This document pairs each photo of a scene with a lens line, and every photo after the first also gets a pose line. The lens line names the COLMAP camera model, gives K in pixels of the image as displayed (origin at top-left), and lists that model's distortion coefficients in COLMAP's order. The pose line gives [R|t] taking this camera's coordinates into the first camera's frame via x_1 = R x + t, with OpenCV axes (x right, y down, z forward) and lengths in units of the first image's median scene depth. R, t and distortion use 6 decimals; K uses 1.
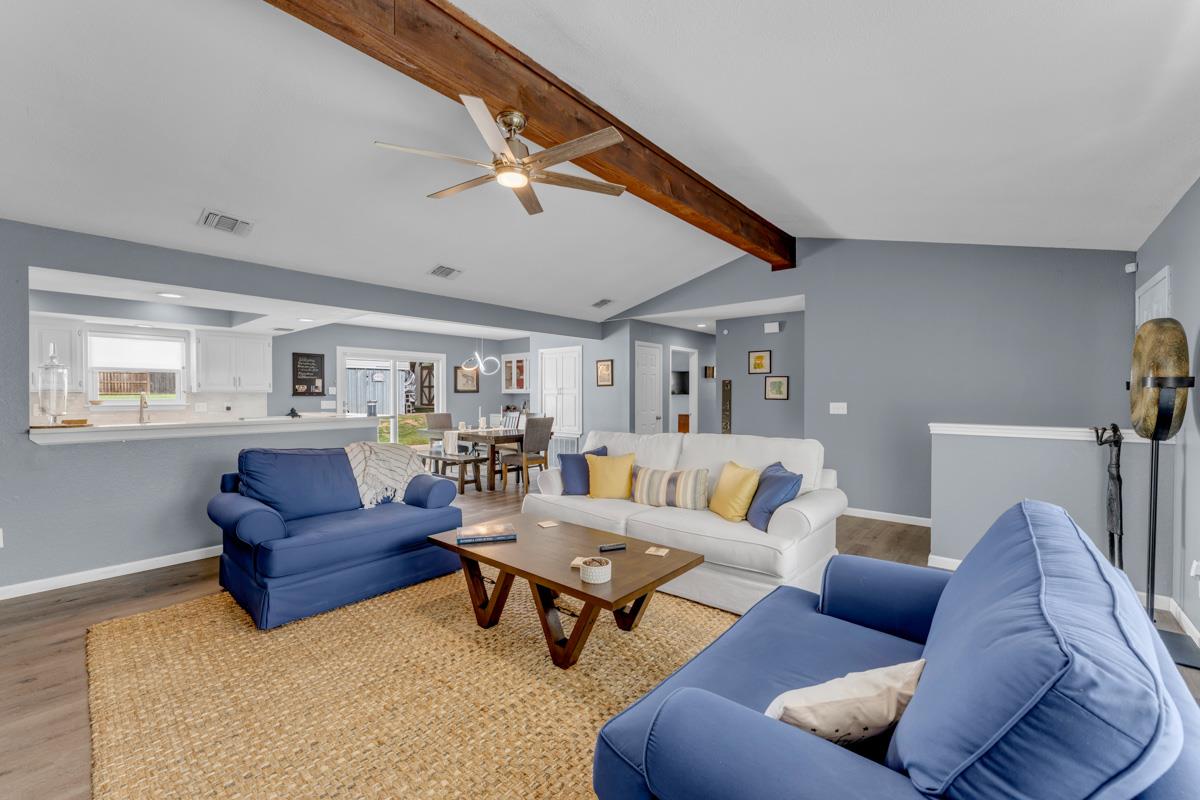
lens RADIAL K [[483.1, 0, 598.0], [0, 483.1, 400.3], [0, 0, 1]] dist [-0.004287, -0.000080]
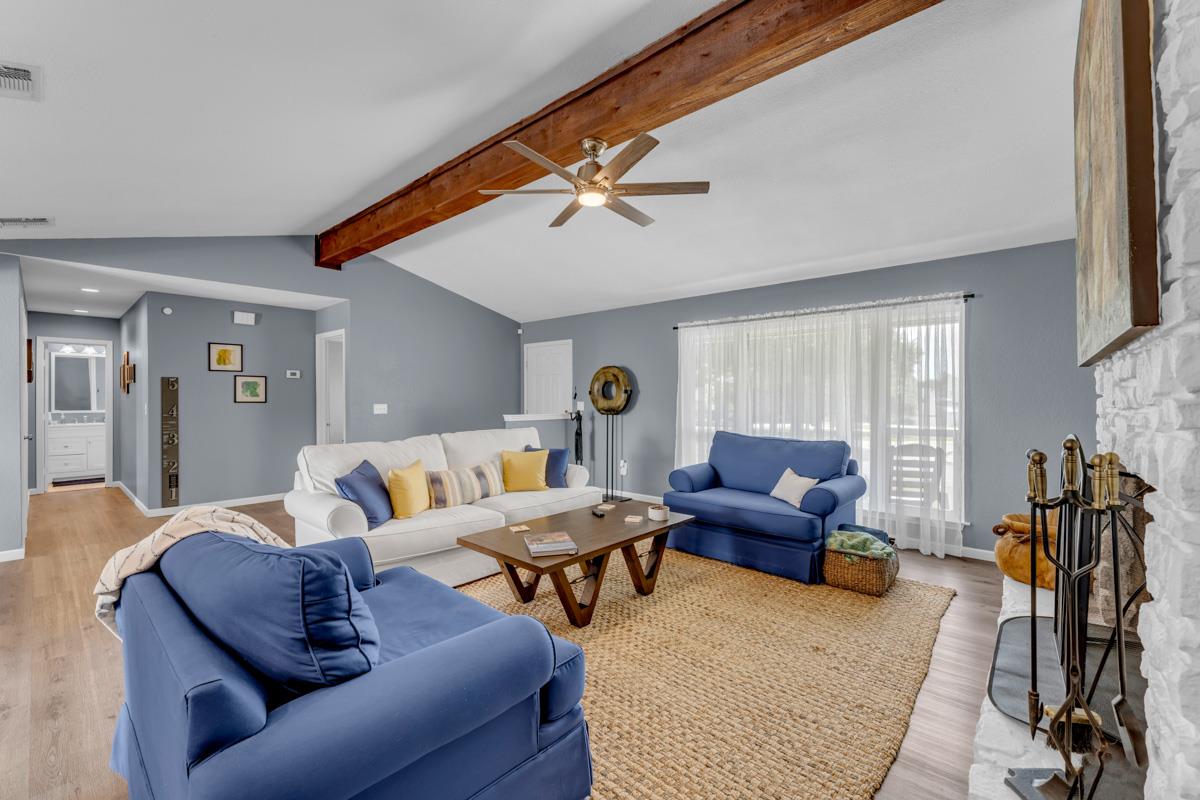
lens RADIAL K [[486.6, 0, 599.7], [0, 486.6, 391.4], [0, 0, 1]] dist [0.004551, -0.000293]
pose [[0.043331, 0.010385, 0.999007, -0.453227], [0.012705, 0.999859, -0.010945, -0.004052], [-0.998980, 0.013166, 0.043193, 0.329159]]
